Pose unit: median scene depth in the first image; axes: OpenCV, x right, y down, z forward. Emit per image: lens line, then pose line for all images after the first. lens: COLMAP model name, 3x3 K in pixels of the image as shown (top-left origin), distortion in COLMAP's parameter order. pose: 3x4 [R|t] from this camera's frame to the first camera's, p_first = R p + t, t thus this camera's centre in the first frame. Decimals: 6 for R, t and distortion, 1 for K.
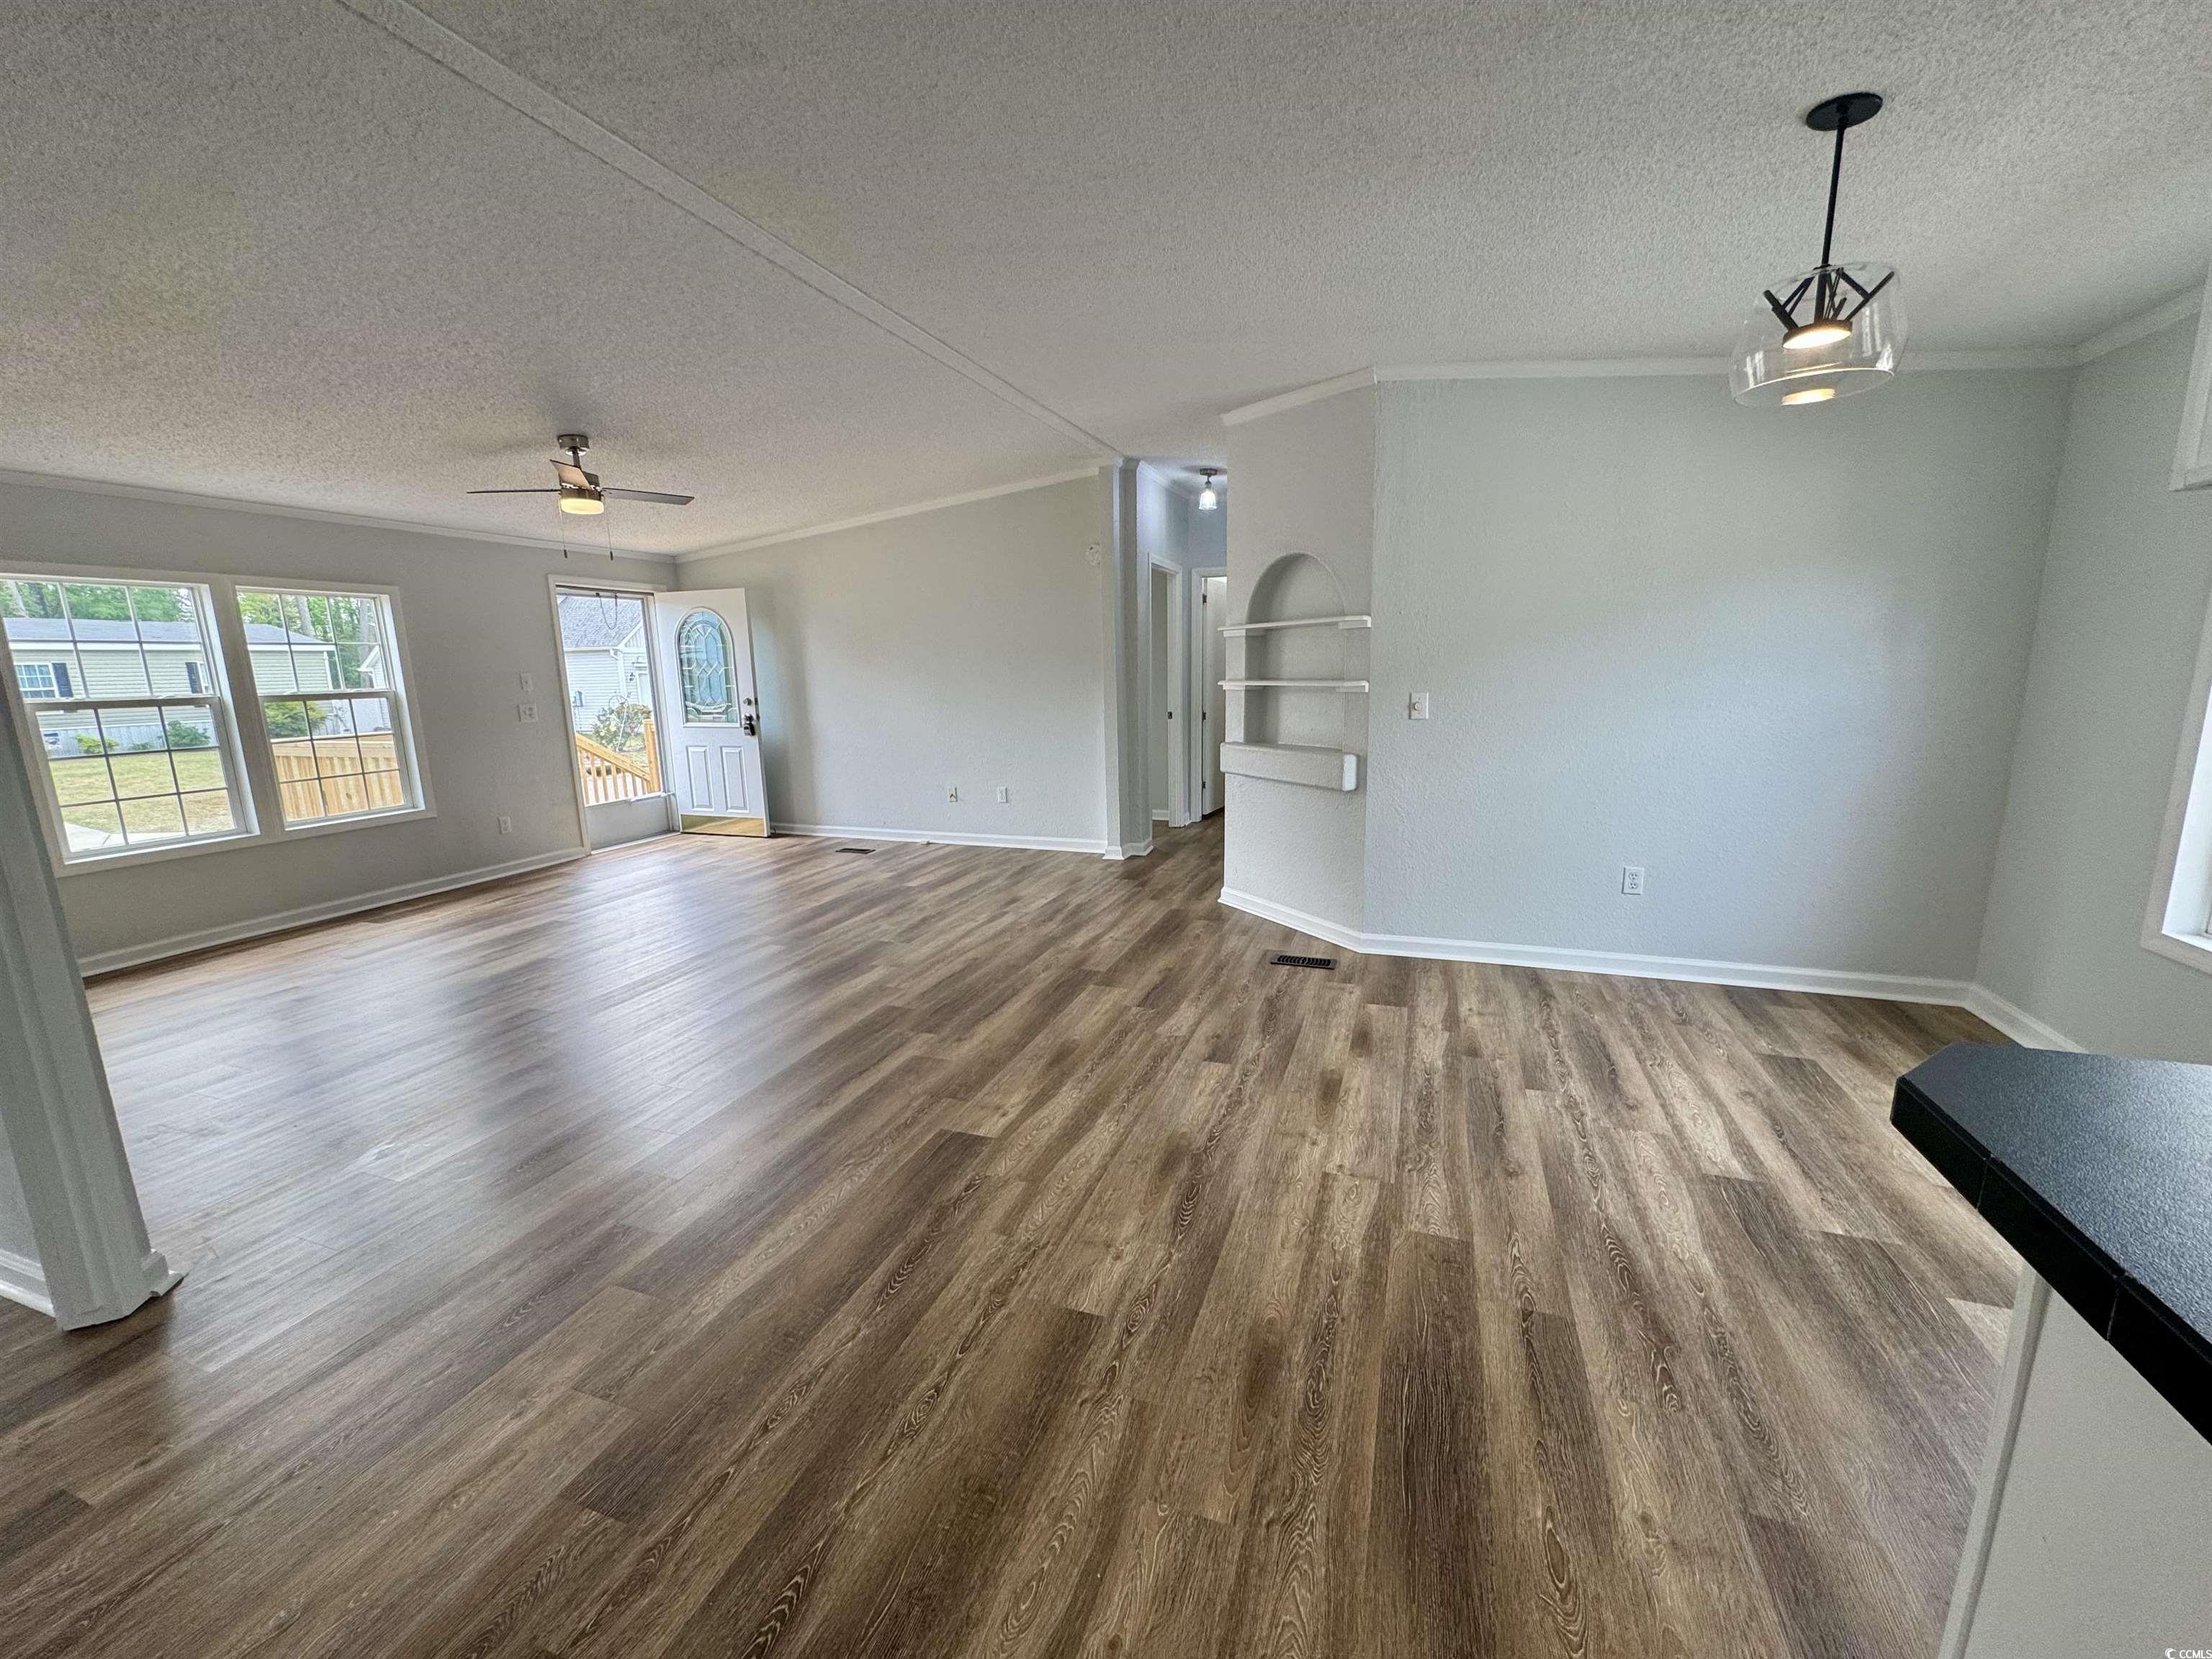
lens RADIAL K [[879.4, 0, 1106.0], [0, 879.4, 829.5], [0, 0, 1]] dist [-0.001933, -0.000074]
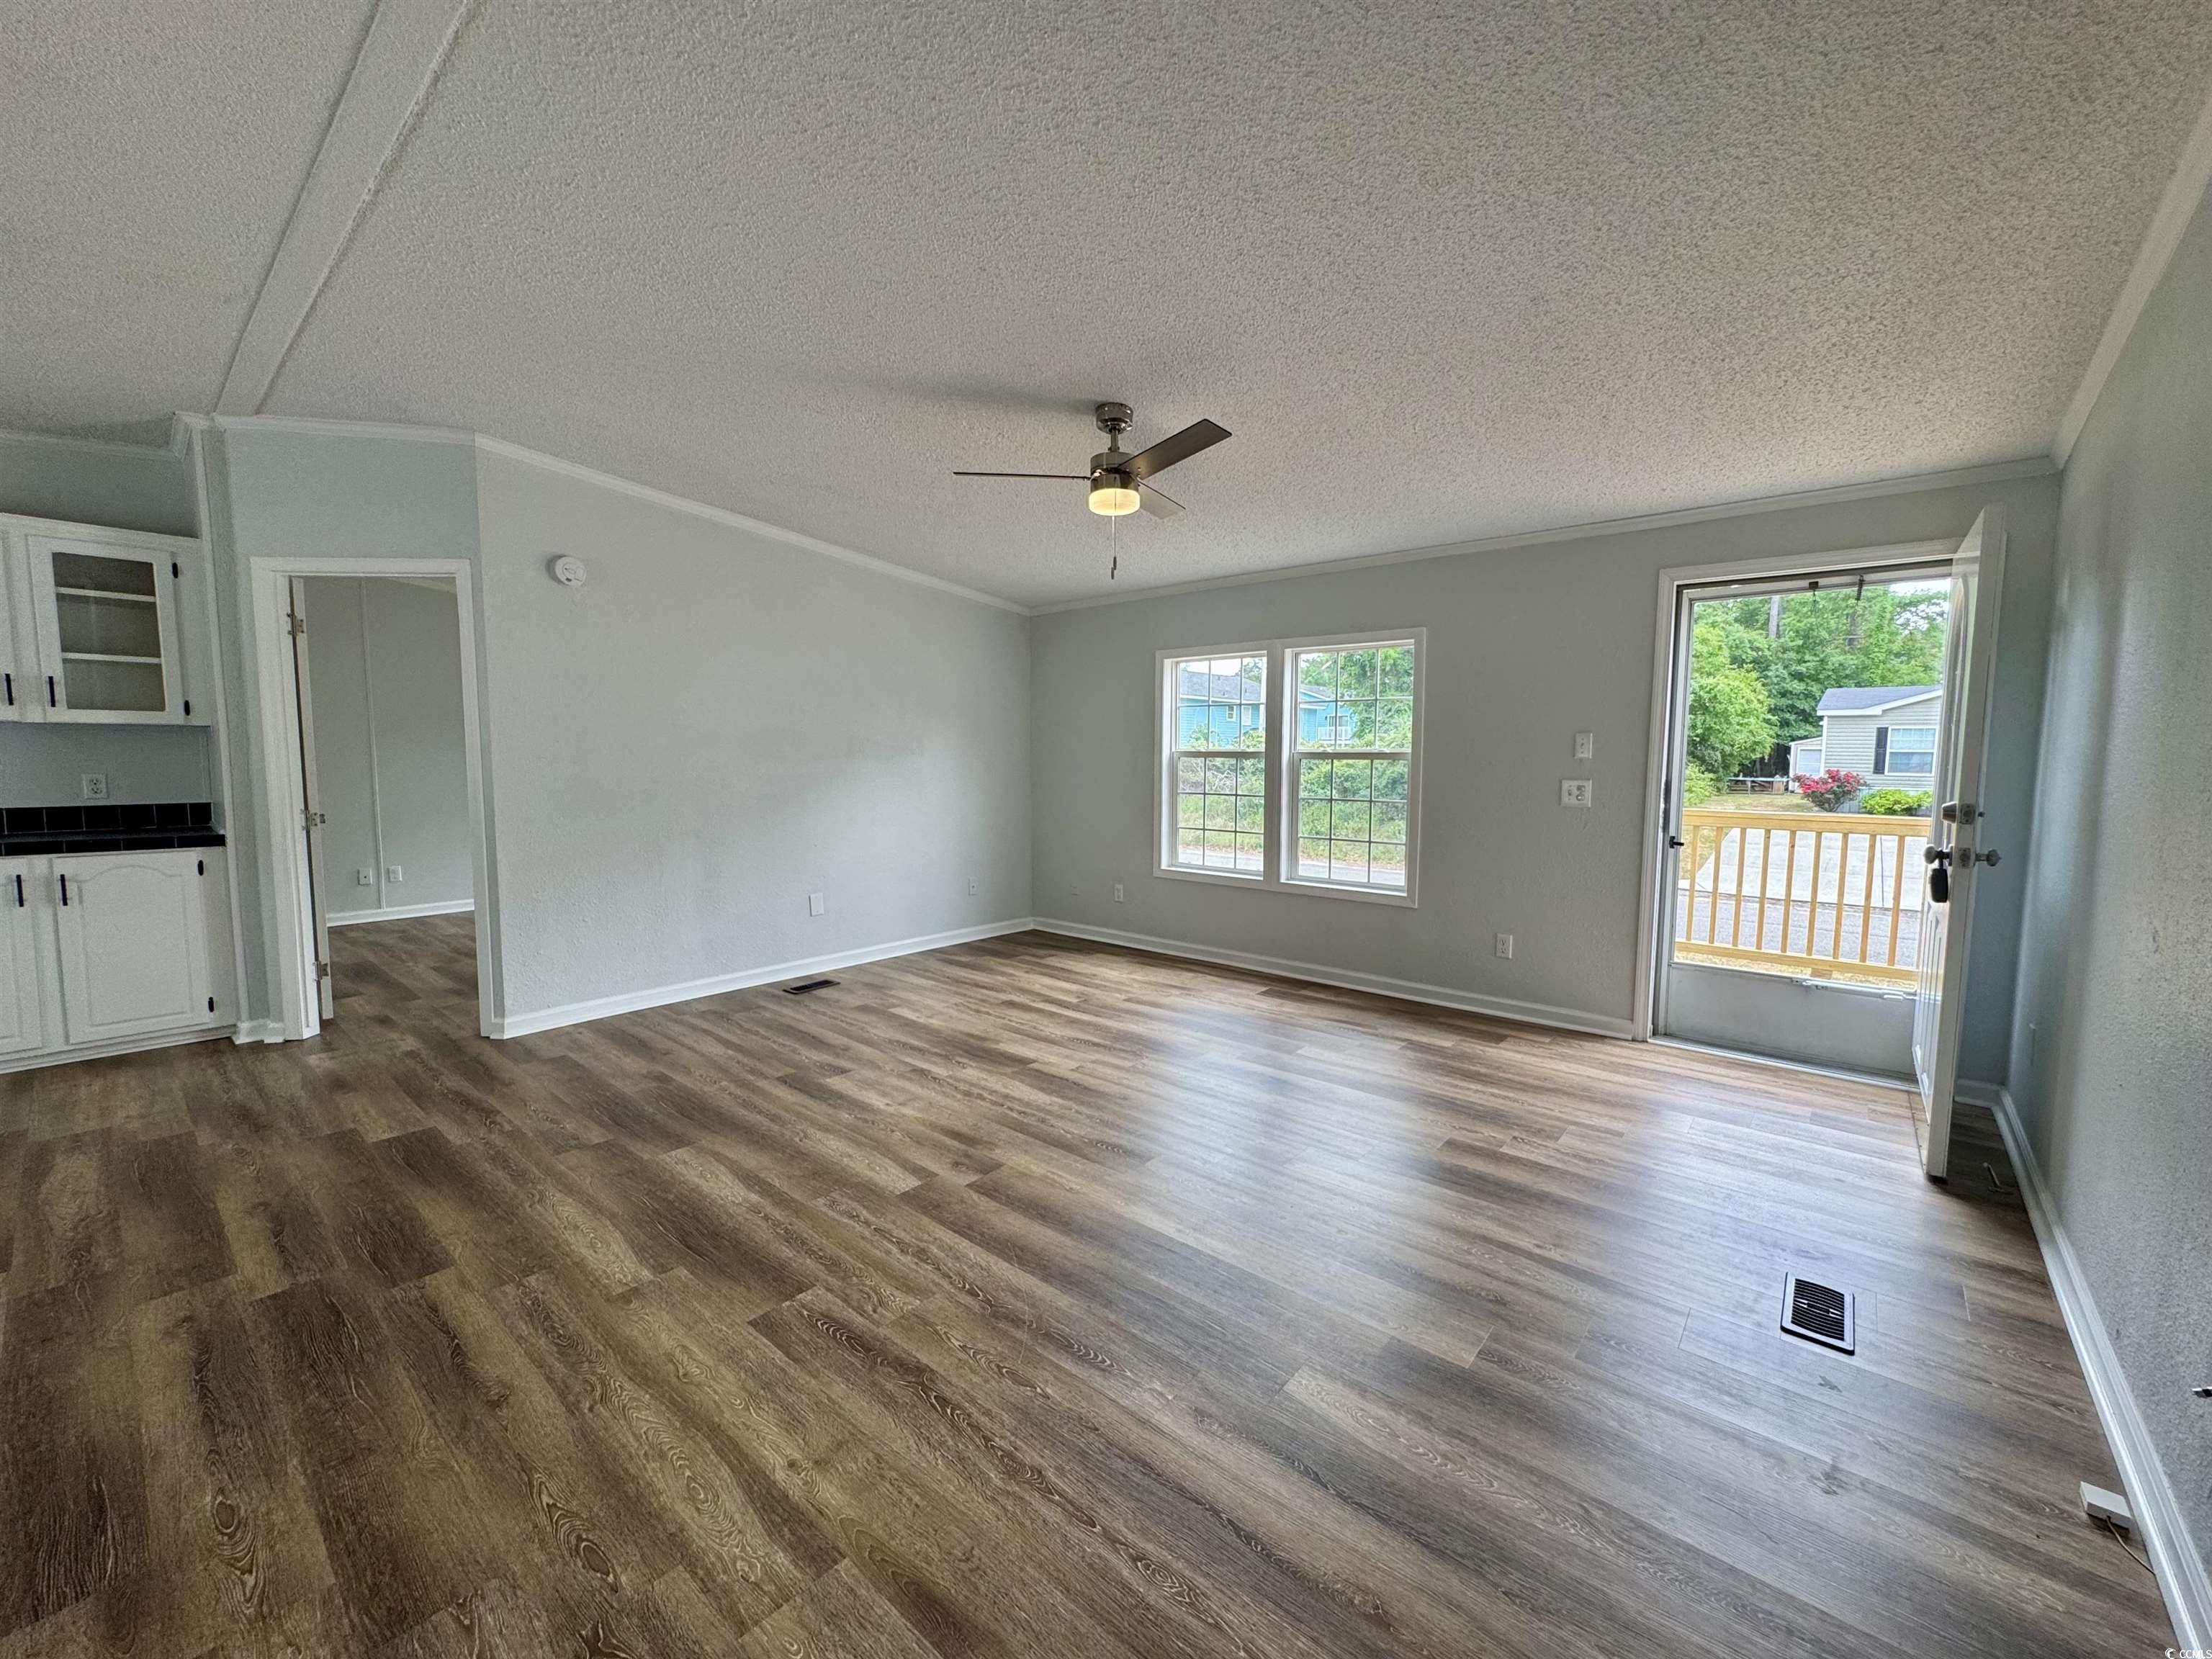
lens RADIAL K [[879.4, 0, 1106.0], [0, 879.4, 829.5], [0, 0, 1]] dist [-0.001933, -0.000074]
pose [[-0.348655, 0.106312, -0.931202, 0.153799], [-0.169577, 0.969993, 0.174232, -0.331069], [0.921783, 0.218658, -0.320165, 1.835722]]
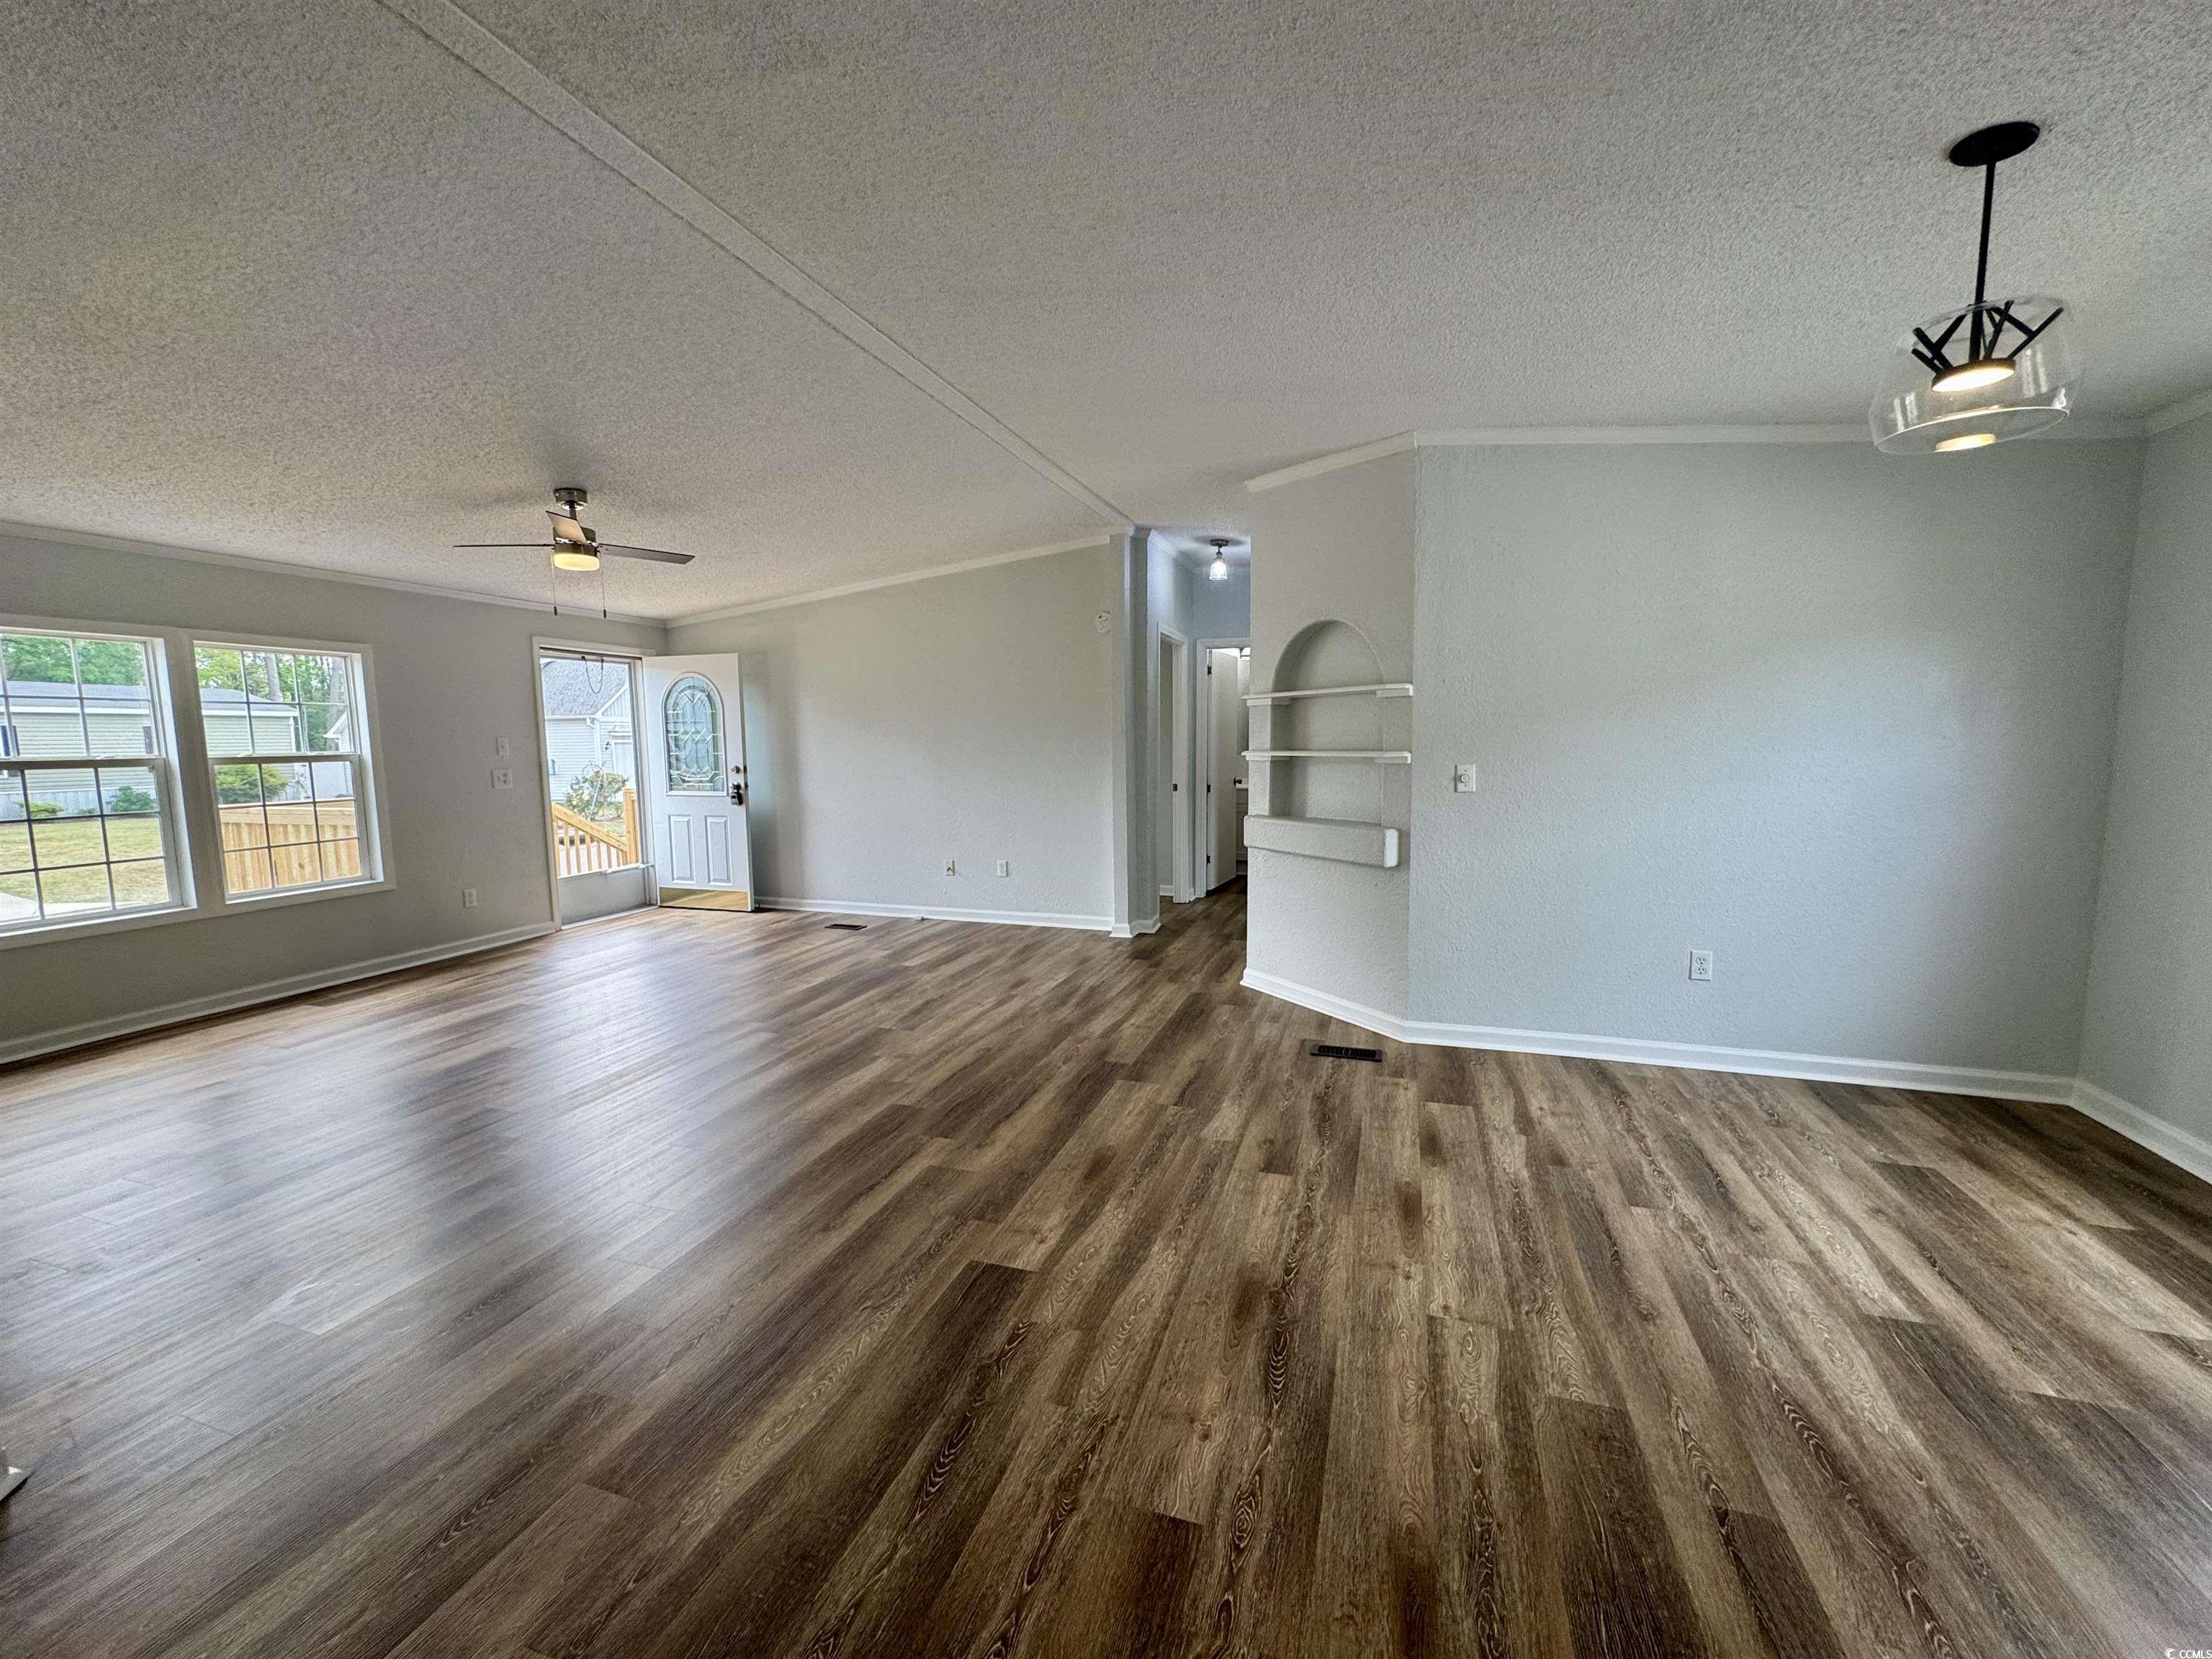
lens RADIAL K [[879.4, 0, 1106.0], [0, 879.4, 829.5], [0, 0, 1]] dist [-0.001933, -0.000074]
pose [[0.999600, 0.006727, 0.027483, -0.070857], [-0.004432, 0.996564, -0.082708, -0.006923], [-0.027945, 0.082553, 0.996195, 0.091879]]
